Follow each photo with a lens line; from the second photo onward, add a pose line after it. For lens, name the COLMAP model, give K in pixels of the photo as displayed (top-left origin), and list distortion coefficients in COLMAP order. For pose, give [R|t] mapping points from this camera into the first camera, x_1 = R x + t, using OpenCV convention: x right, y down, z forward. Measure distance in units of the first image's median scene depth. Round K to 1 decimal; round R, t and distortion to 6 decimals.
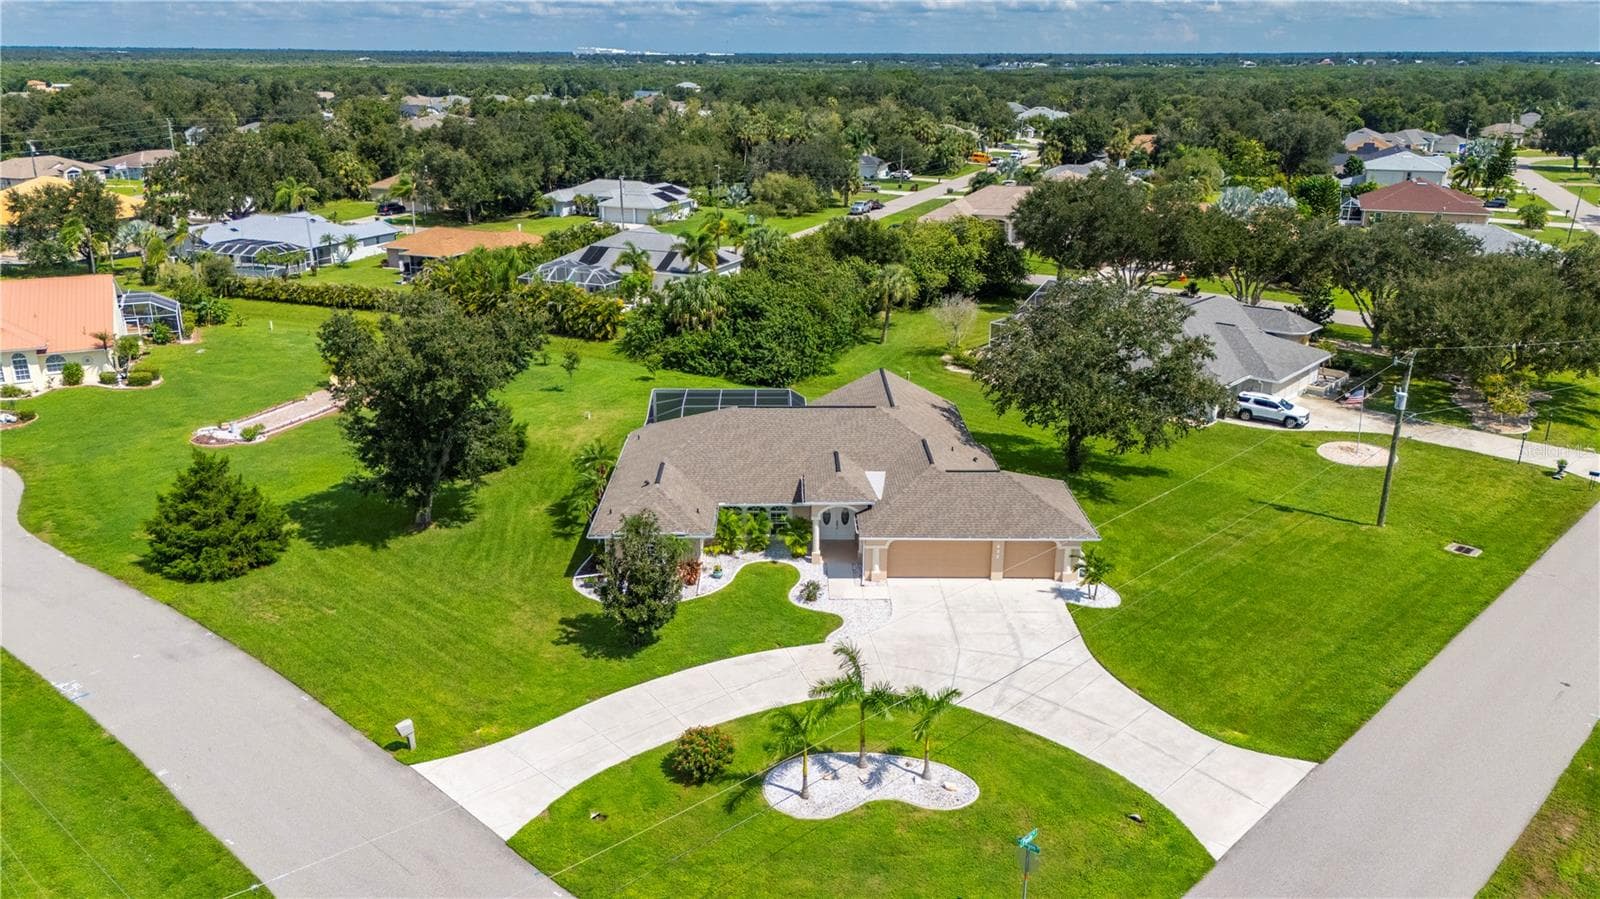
lens RADIAL K [[1189.0, 0, 803.2], [0, 1189.0, 451.2], [0, 0, 1]] dist [0.072216, -0.068948]
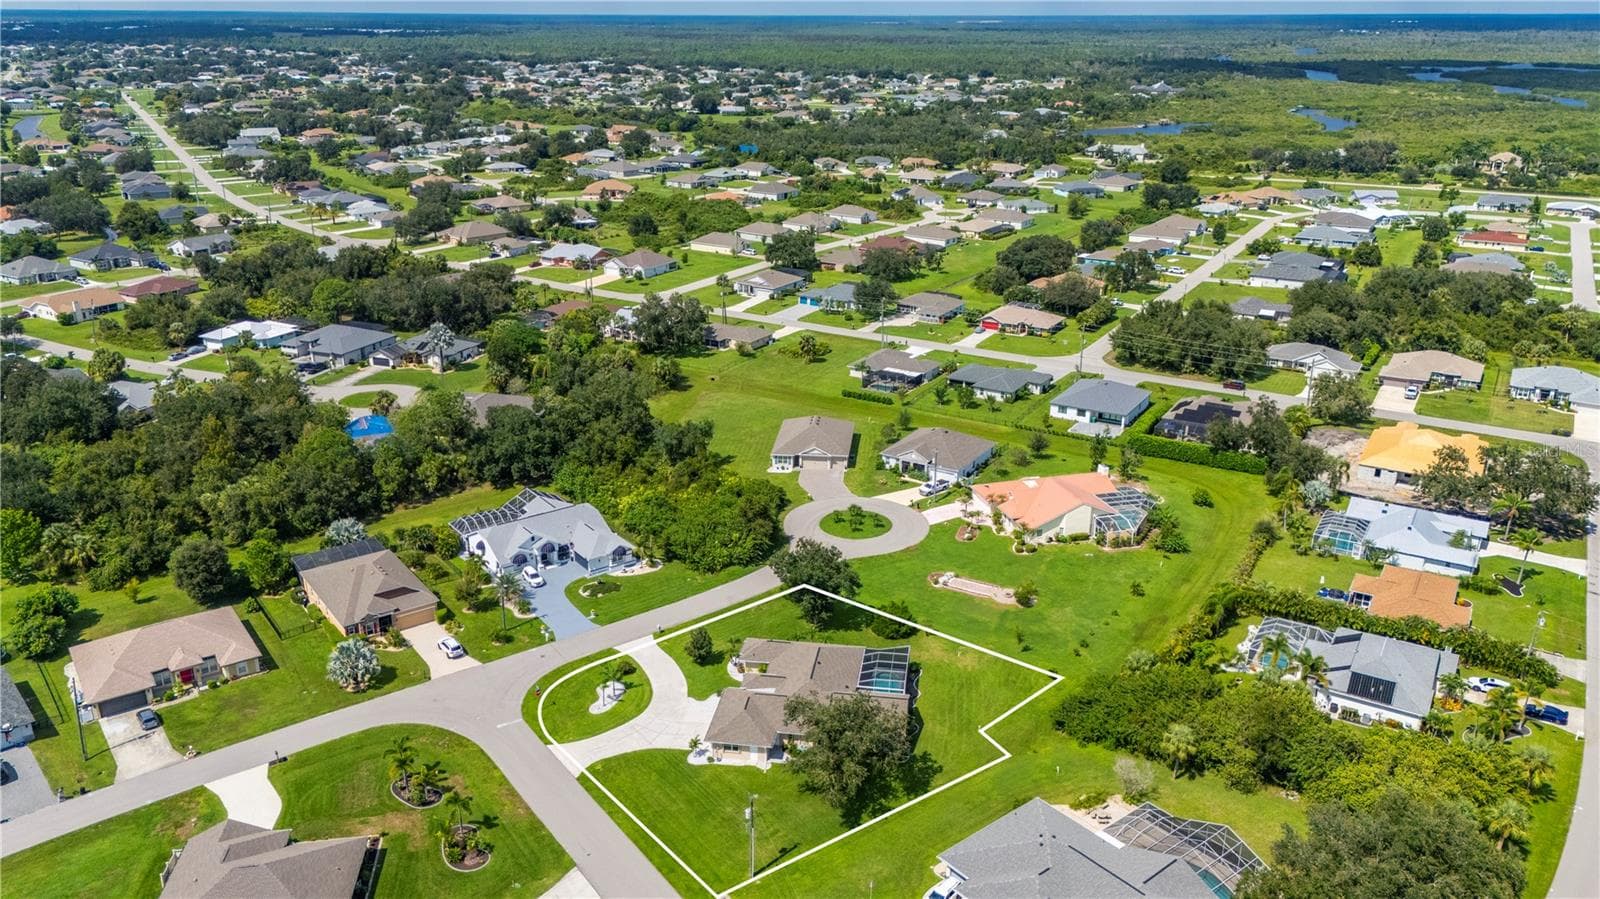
lens RADIAL K [[1189.0, 0, 803.2], [0, 1189.0, 451.2], [0, 0, 1]] dist [0.072216, -0.068948]
pose [[-0.167471, 0.337579, -0.926280, 2.006729], [-0.313064, 0.872710, 0.374658, -1.255297], [0.934850, 0.352729, -0.040470, 0.949831]]
